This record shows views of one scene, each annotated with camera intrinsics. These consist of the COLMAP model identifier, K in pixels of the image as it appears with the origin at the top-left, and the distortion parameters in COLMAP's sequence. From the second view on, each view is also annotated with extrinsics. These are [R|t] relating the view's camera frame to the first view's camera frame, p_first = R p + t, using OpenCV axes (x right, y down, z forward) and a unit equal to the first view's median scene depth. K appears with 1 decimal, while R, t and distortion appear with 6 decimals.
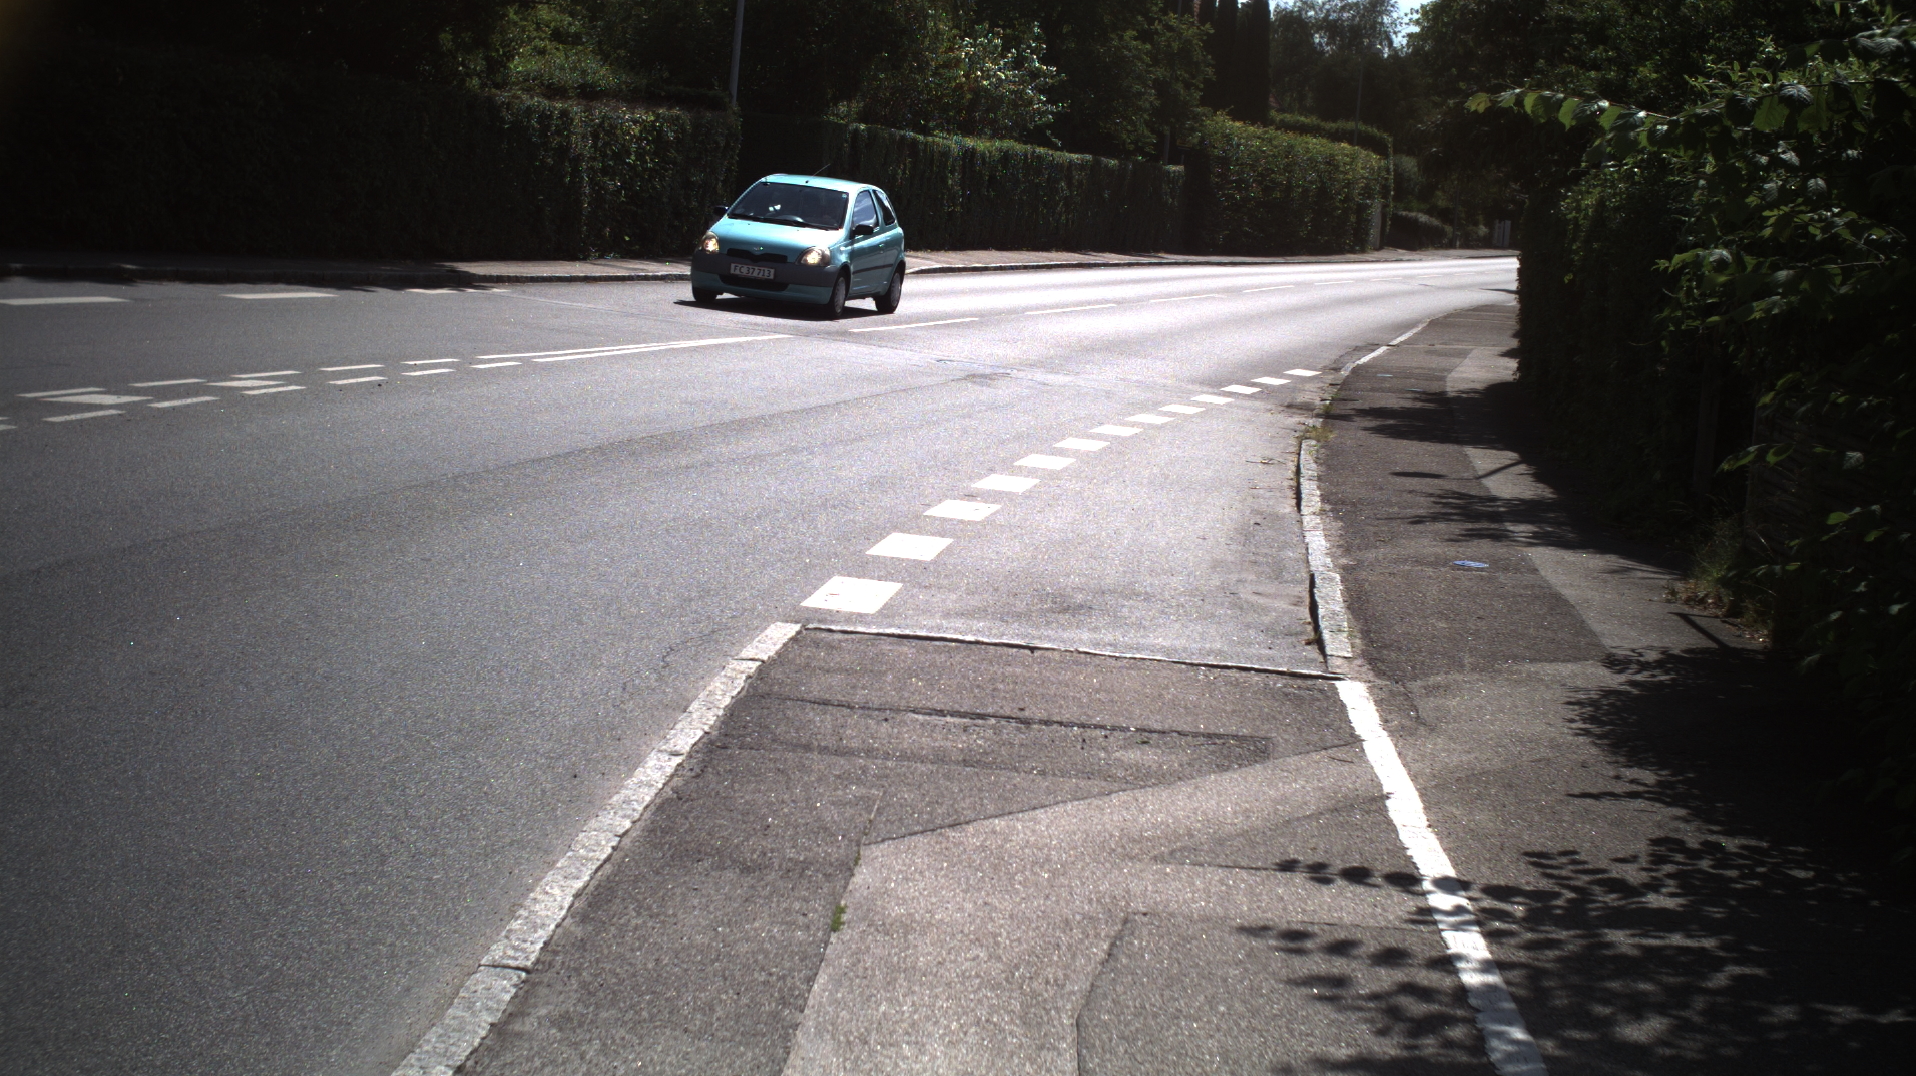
lens RADIAL K [[3347.1, 0, 958.0], [0, 3347.1, 538.0], [0, 0, 1]] dist [-0.260420, 0.189872]
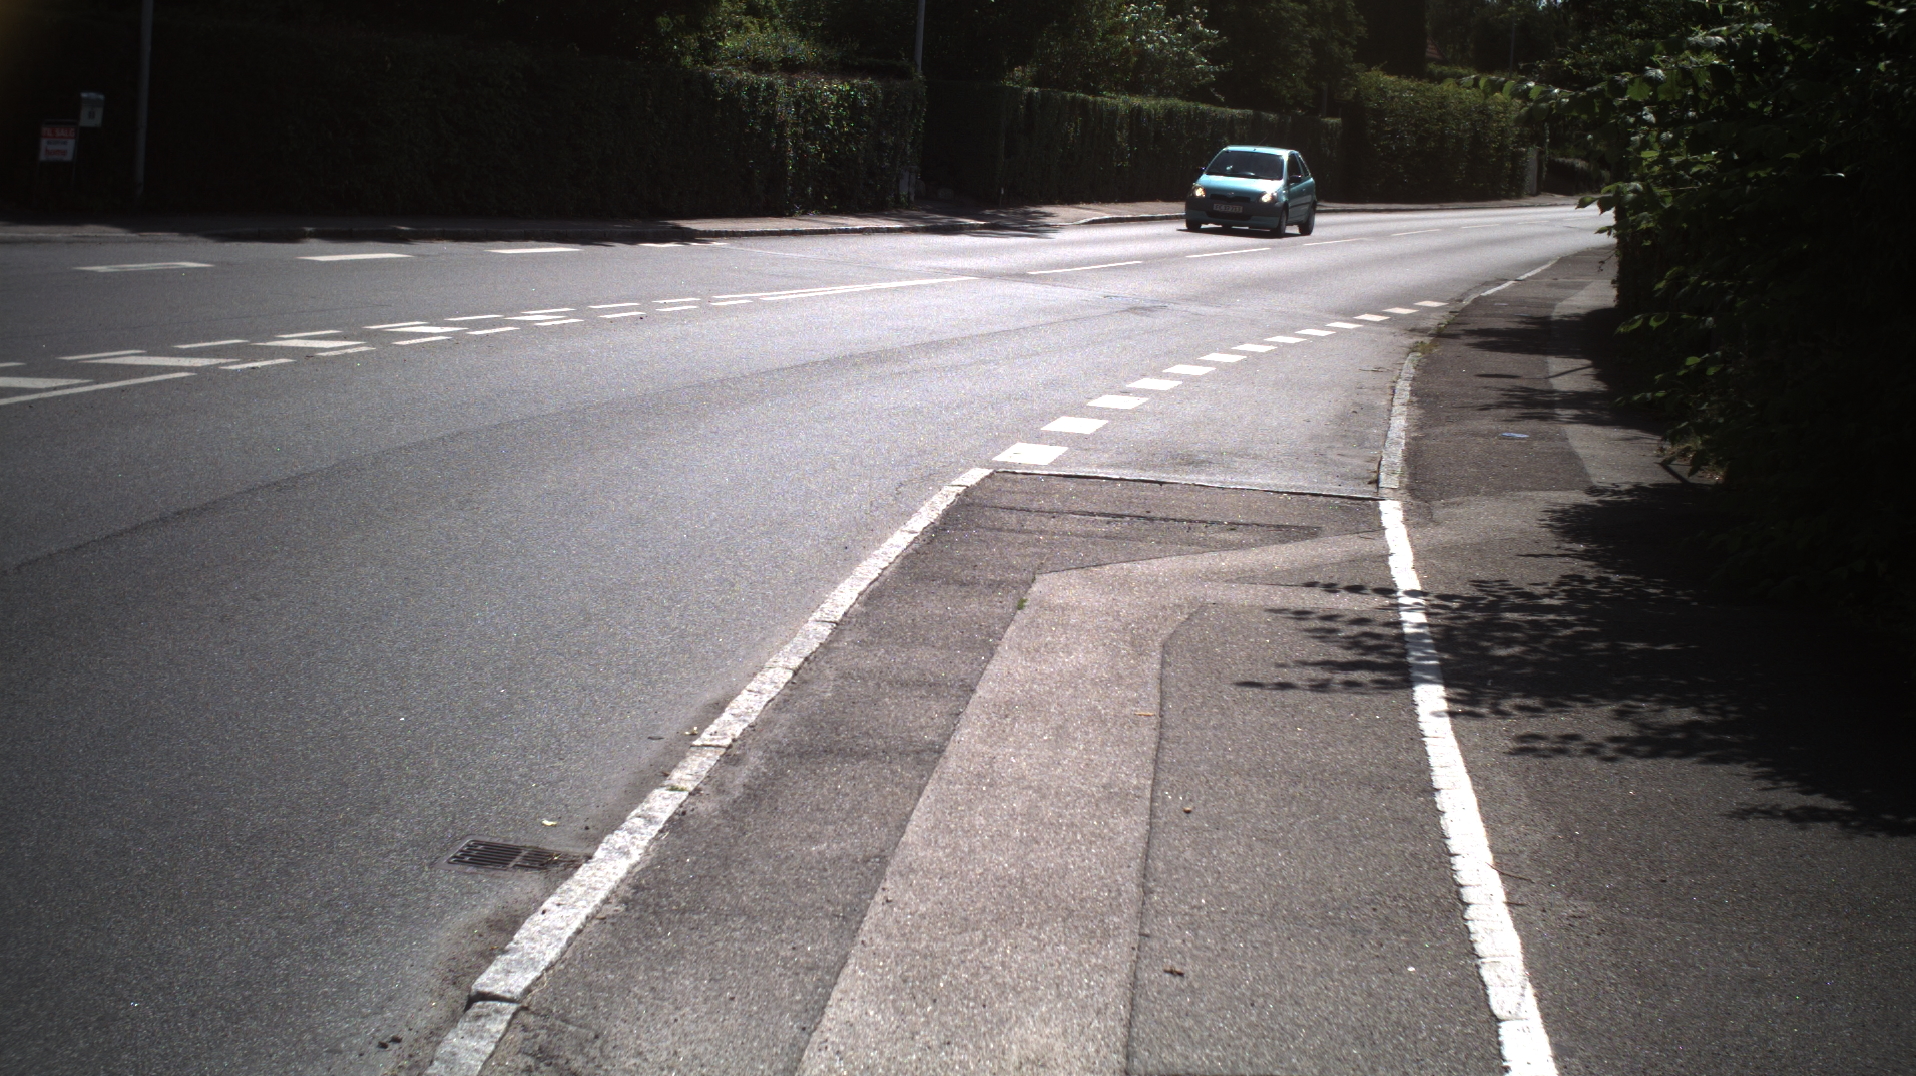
lens RADIAL K [[3347.1, 0, 958.0], [0, 3347.1, 538.0], [0, 0, 1]] dist [-0.260420, 0.189872]
pose [[0.998332, -0.016493, -0.055324, 0.005813], [0.017214, 0.999773, 0.012587, 0.014949], [0.055104, -0.013519, 0.998389, -0.153218]]
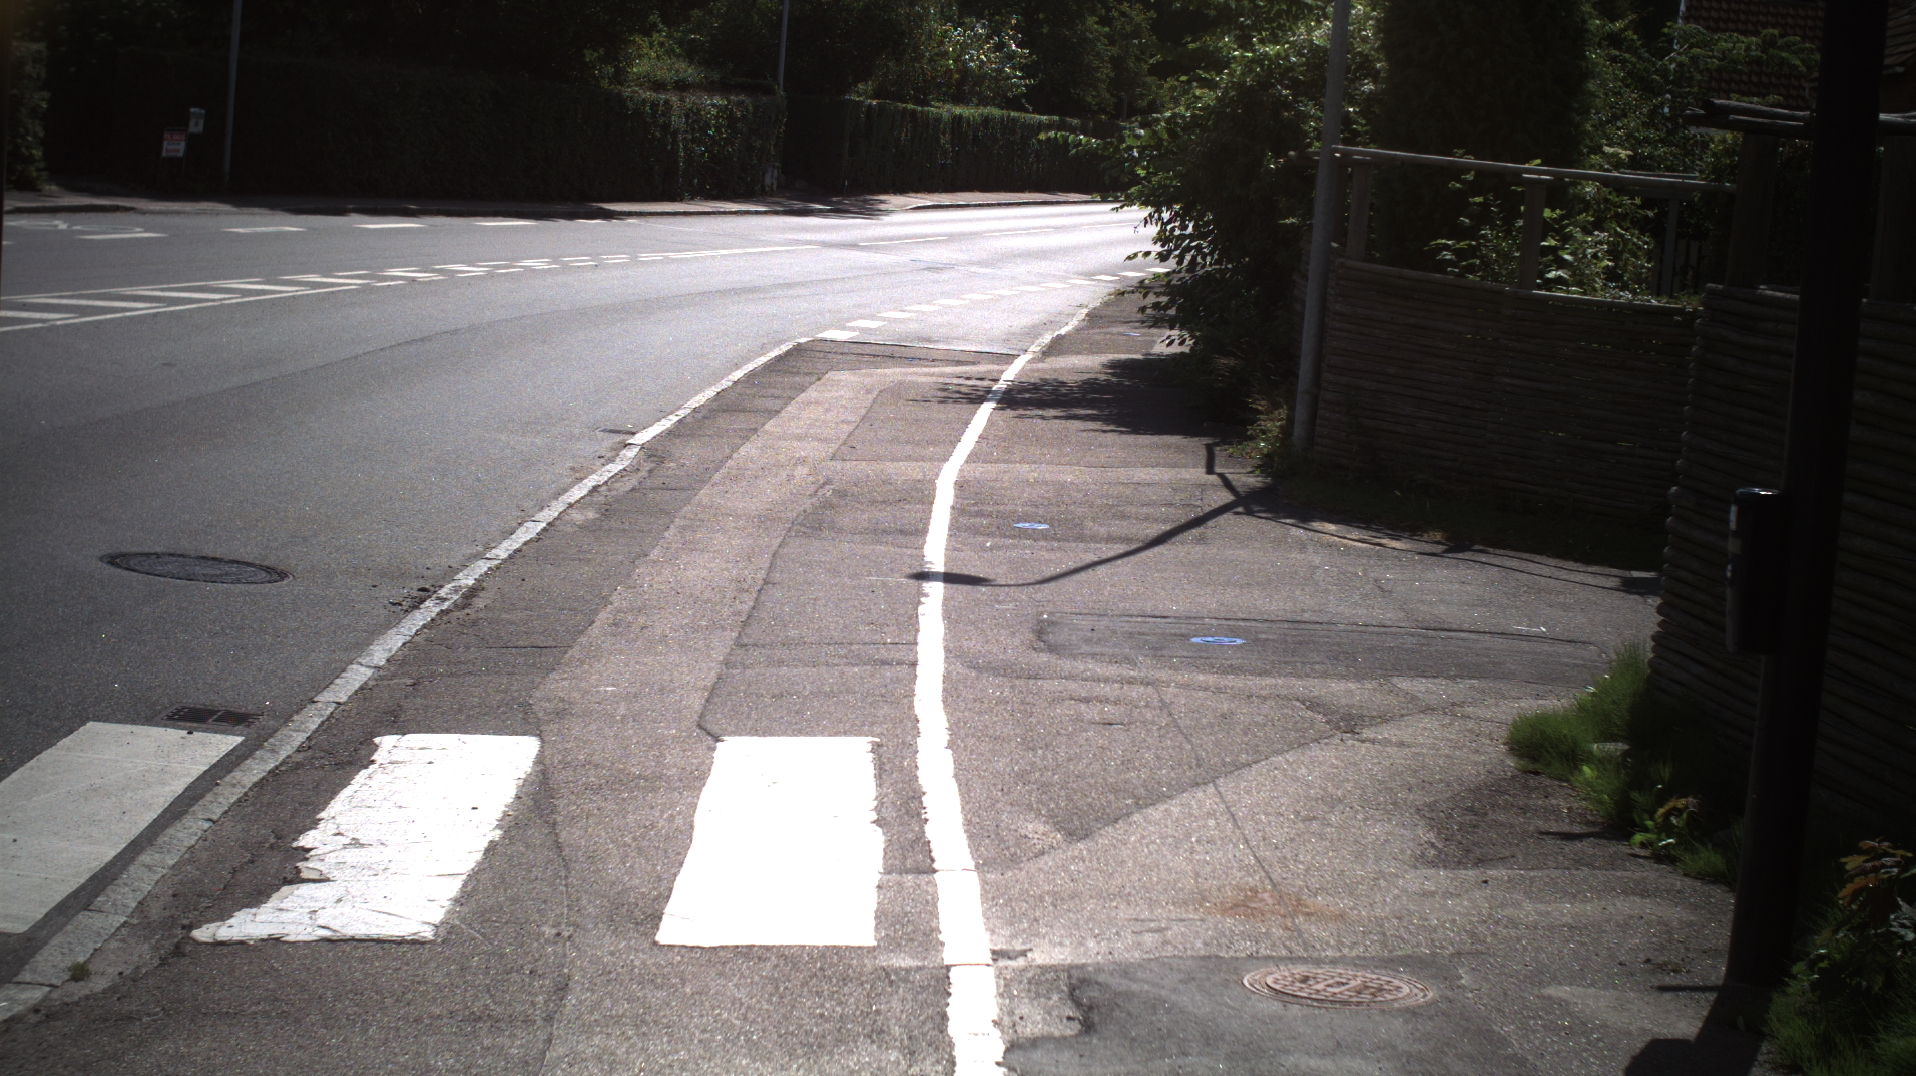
lens RADIAL K [[3347.1, 0, 958.0], [0, 3347.1, 538.0], [0, 0, 1]] dist [-0.260420, 0.189872]
pose [[0.999848, -0.009704, -0.014485, 0.039003], [0.009946, 0.999811, 0.016732, 0.054662], [0.014320, -0.016873, 0.999755, -0.615987]]
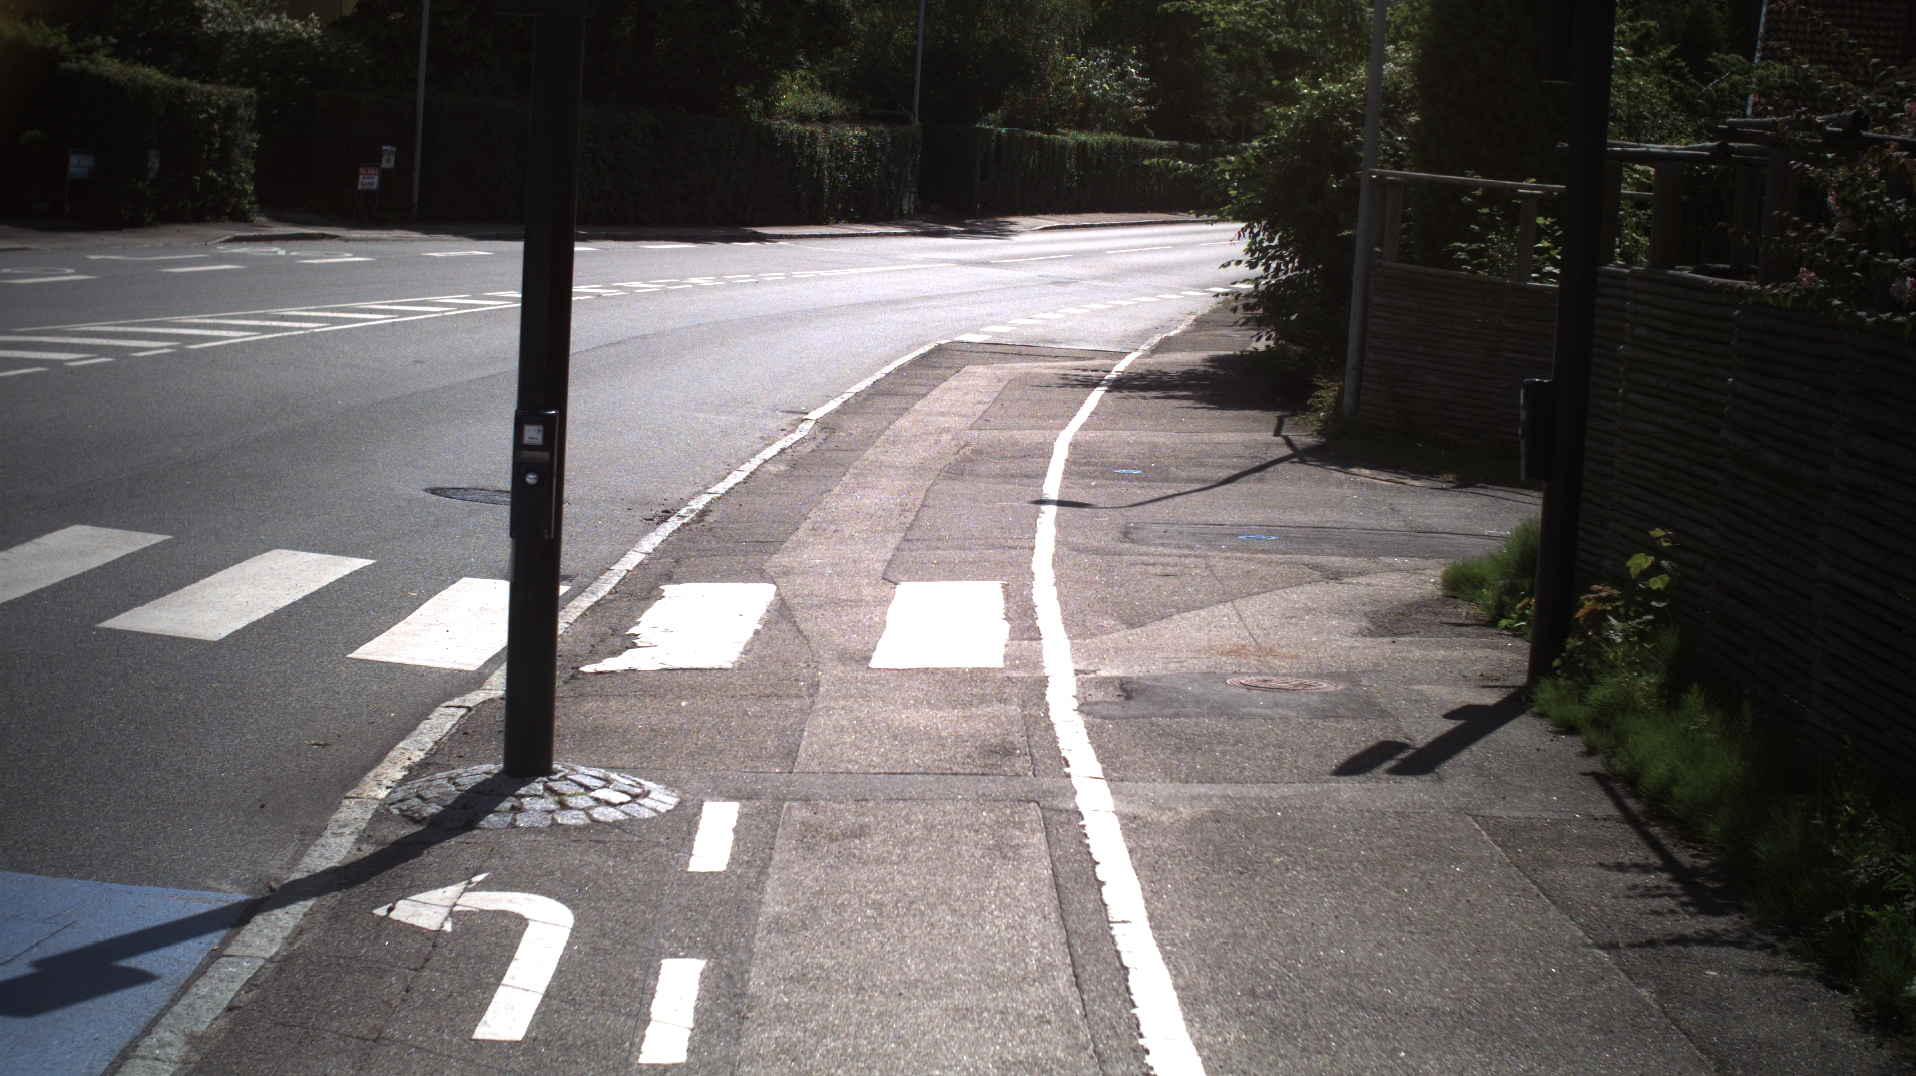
lens RADIAL K [[3347.1, 0, 958.0], [0, 3347.1, 538.0], [0, 0, 1]] dist [-0.260420, 0.189872]
pose [[0.998268, -0.021053, -0.054942, 0.045899], [0.021588, 0.999725, 0.009171, 0.068996], [0.054734, -0.010341, 0.998447, -0.769792]]
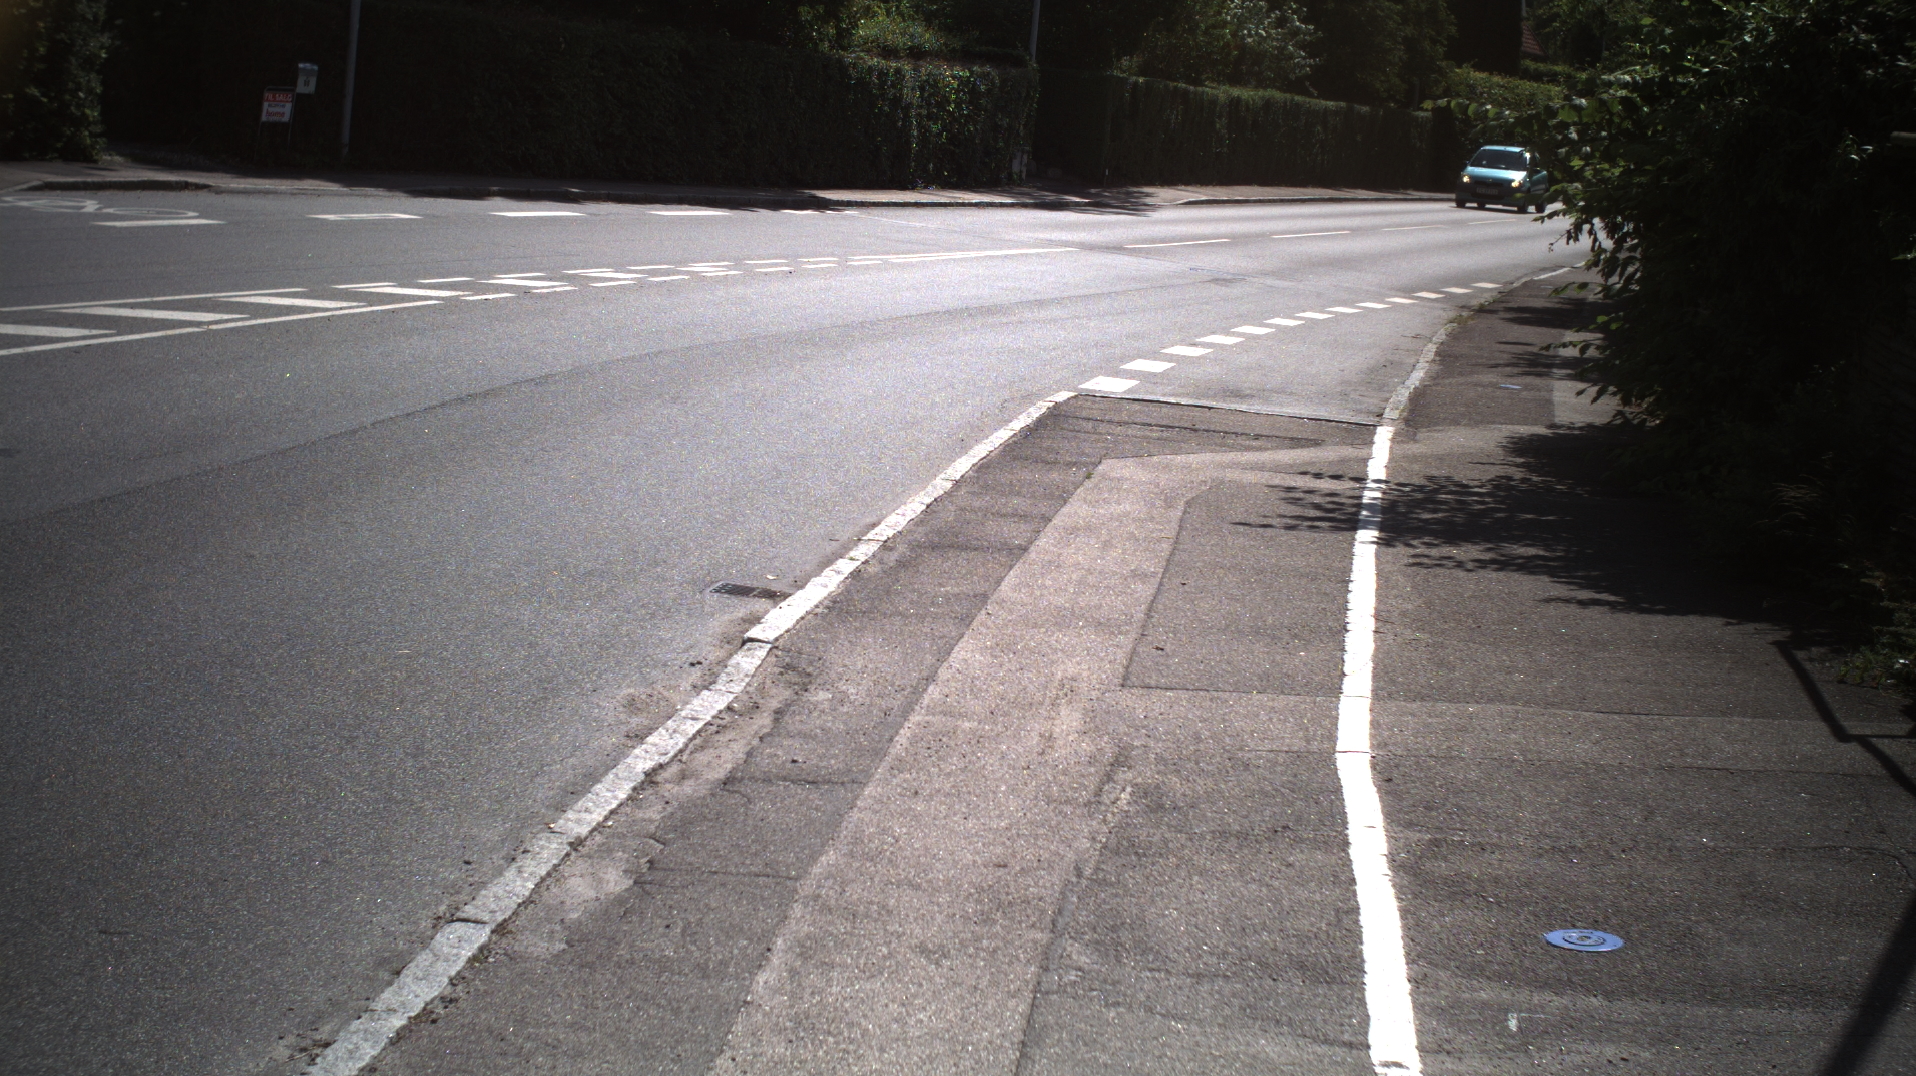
lens RADIAL K [[3347.1, 0, 958.0], [0, 3347.1, 538.0], [0, 0, 1]] dist [-0.260420, 0.189872]
pose [[0.996182, 0.014849, -0.086028, 0.017255], [-0.013194, 0.999718, 0.019770, 0.027639], [0.086298, -0.018559, 0.996097, -0.306953]]
